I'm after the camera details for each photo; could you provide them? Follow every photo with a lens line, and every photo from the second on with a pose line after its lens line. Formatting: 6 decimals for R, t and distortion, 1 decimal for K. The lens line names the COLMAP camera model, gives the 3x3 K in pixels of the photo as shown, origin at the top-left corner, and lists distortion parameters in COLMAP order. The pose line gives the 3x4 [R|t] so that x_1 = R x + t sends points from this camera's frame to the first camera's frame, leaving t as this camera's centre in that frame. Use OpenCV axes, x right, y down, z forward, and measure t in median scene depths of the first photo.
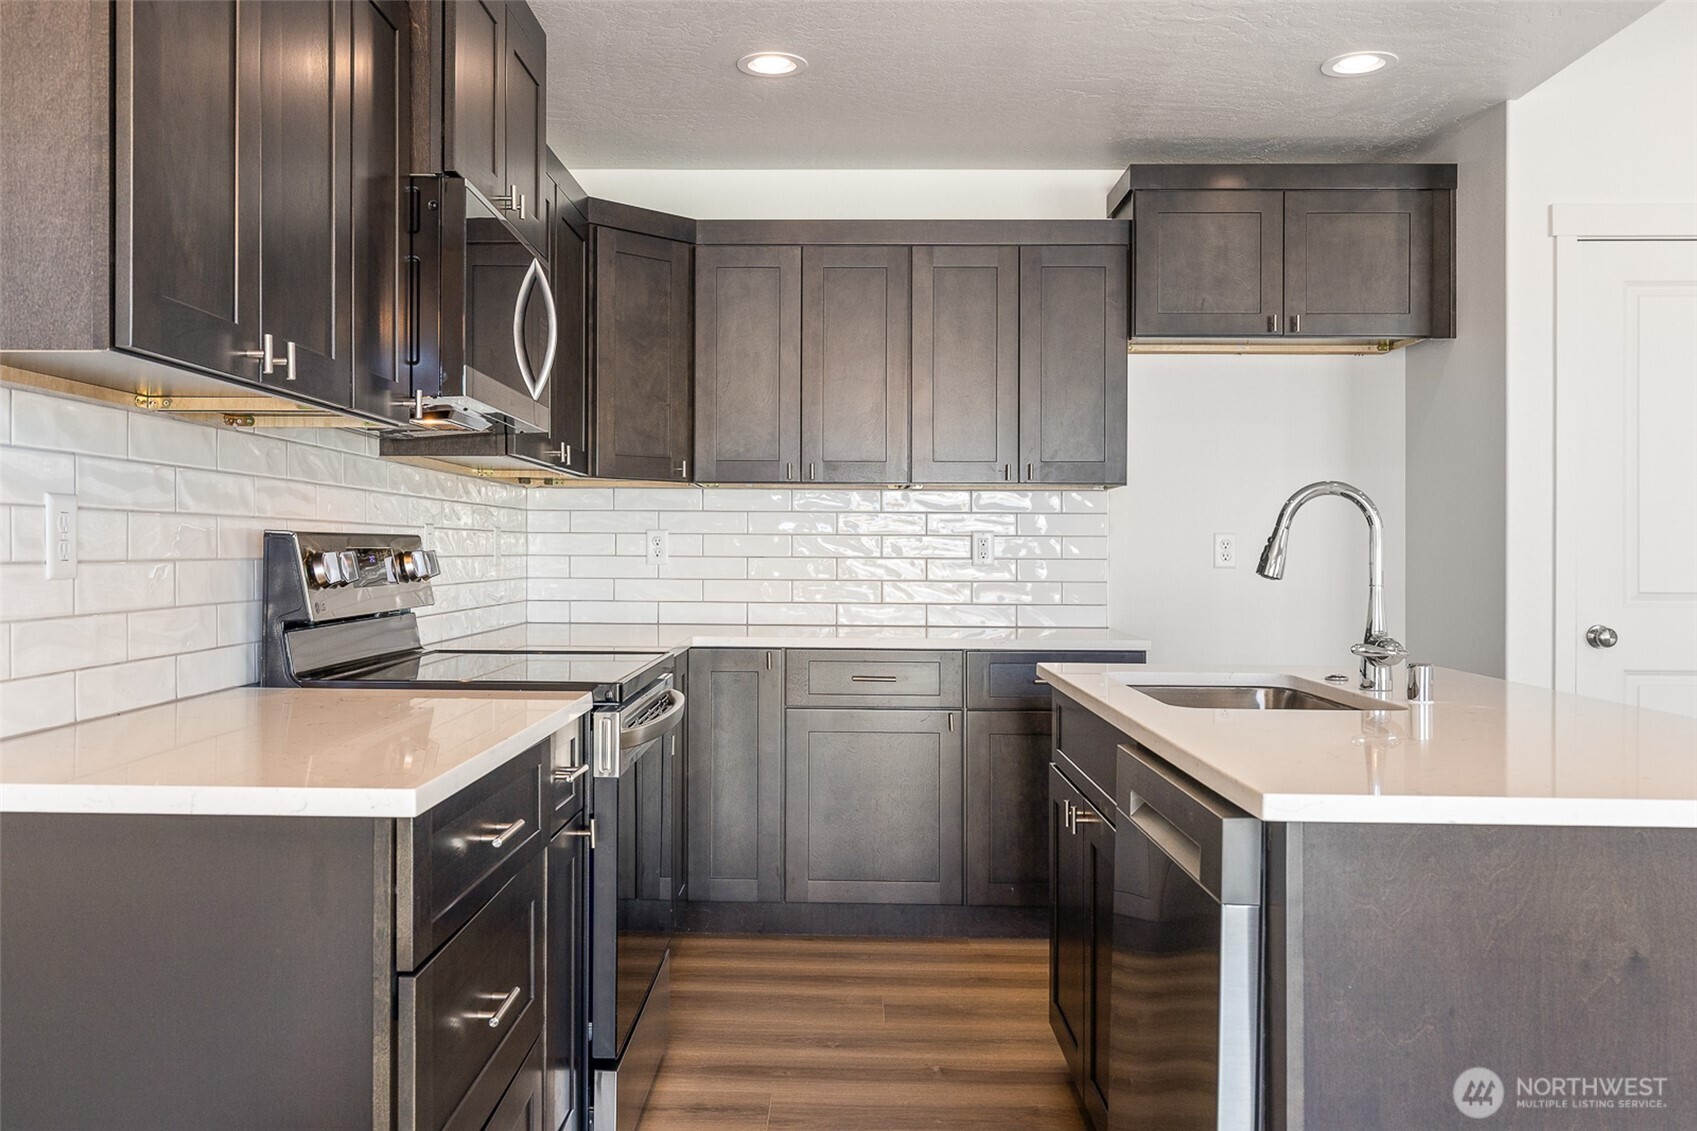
lens RADIAL K [[1424.0, 0, 846.4], [0, 1424.0, 558.6], [0, 0, 1]] dist [0.005821, -0.004603]
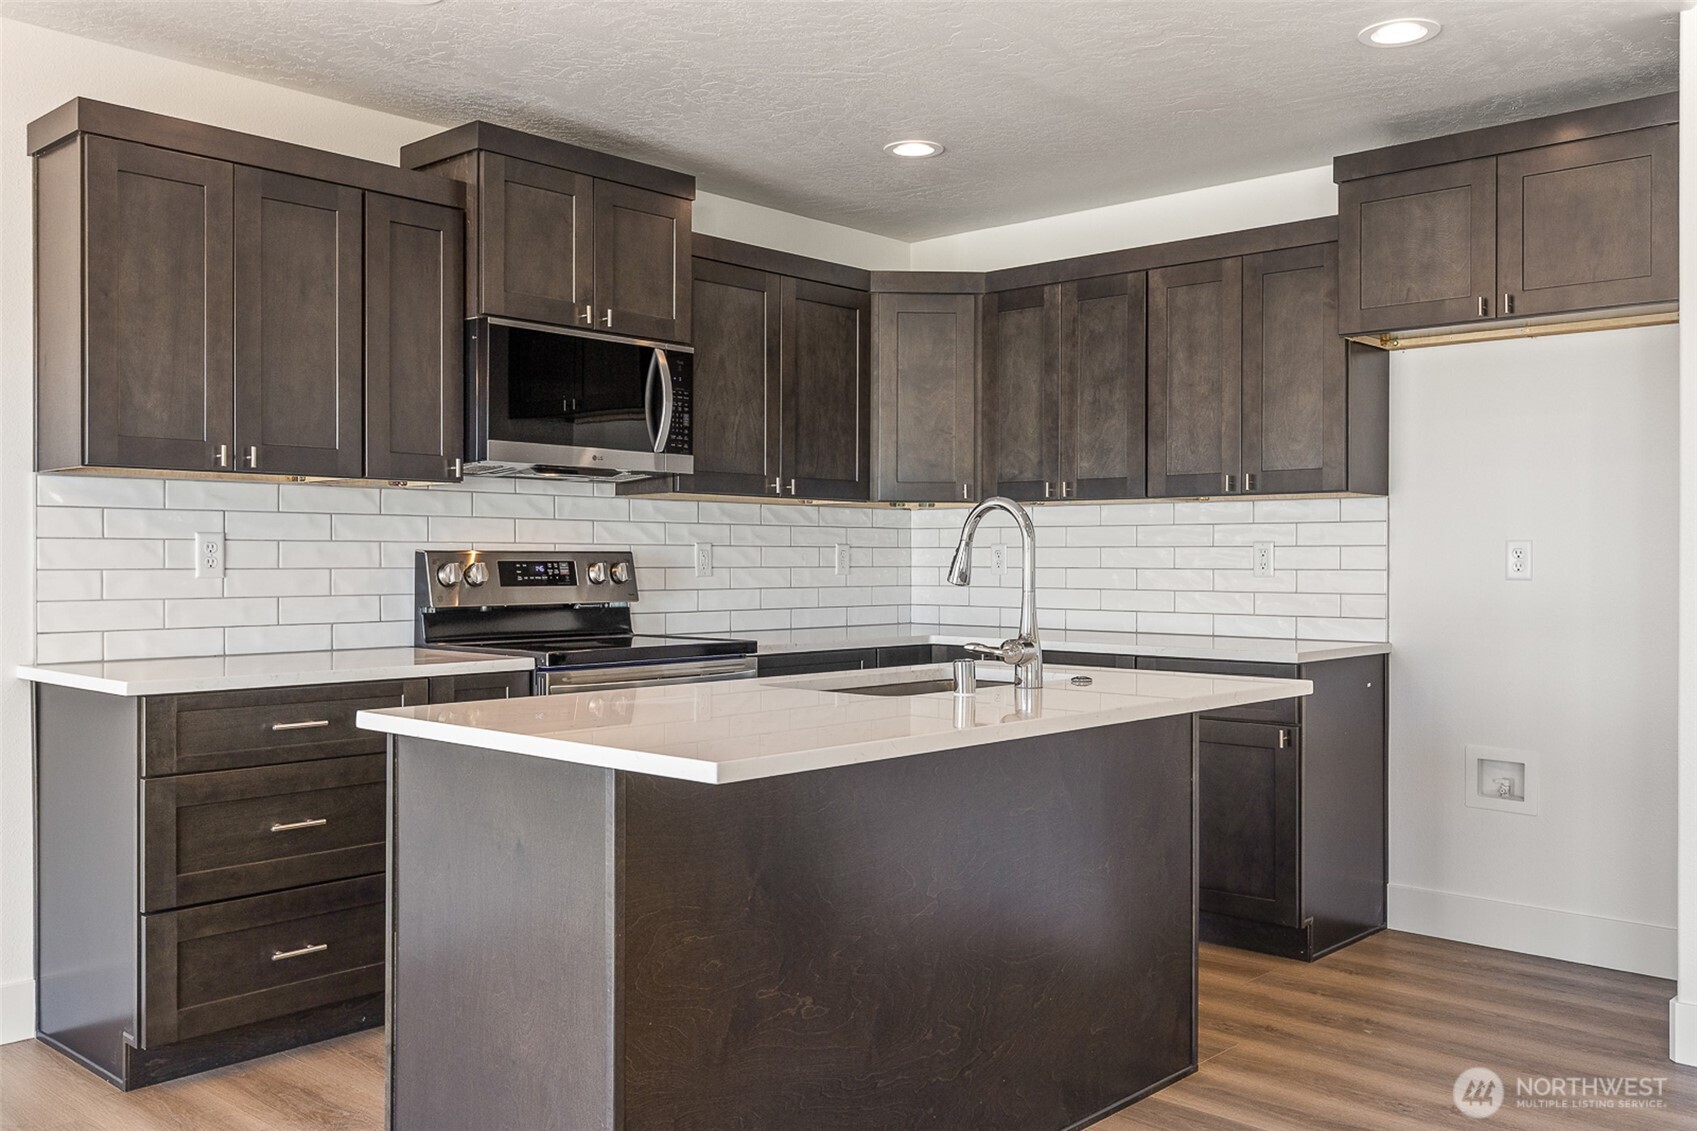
lens RADIAL K [[1479.8, 0, 850.0], [0, 1479.8, 572.9], [0, 0, 1]] dist [0.012977, 0.002652]
pose [[0.755796, 0.000982, -0.654806, 0.602695], [-0.001143, 0.999999, 0.000180, 0.002838], [0.654806, 0.000612, 0.755797, 0.033284]]
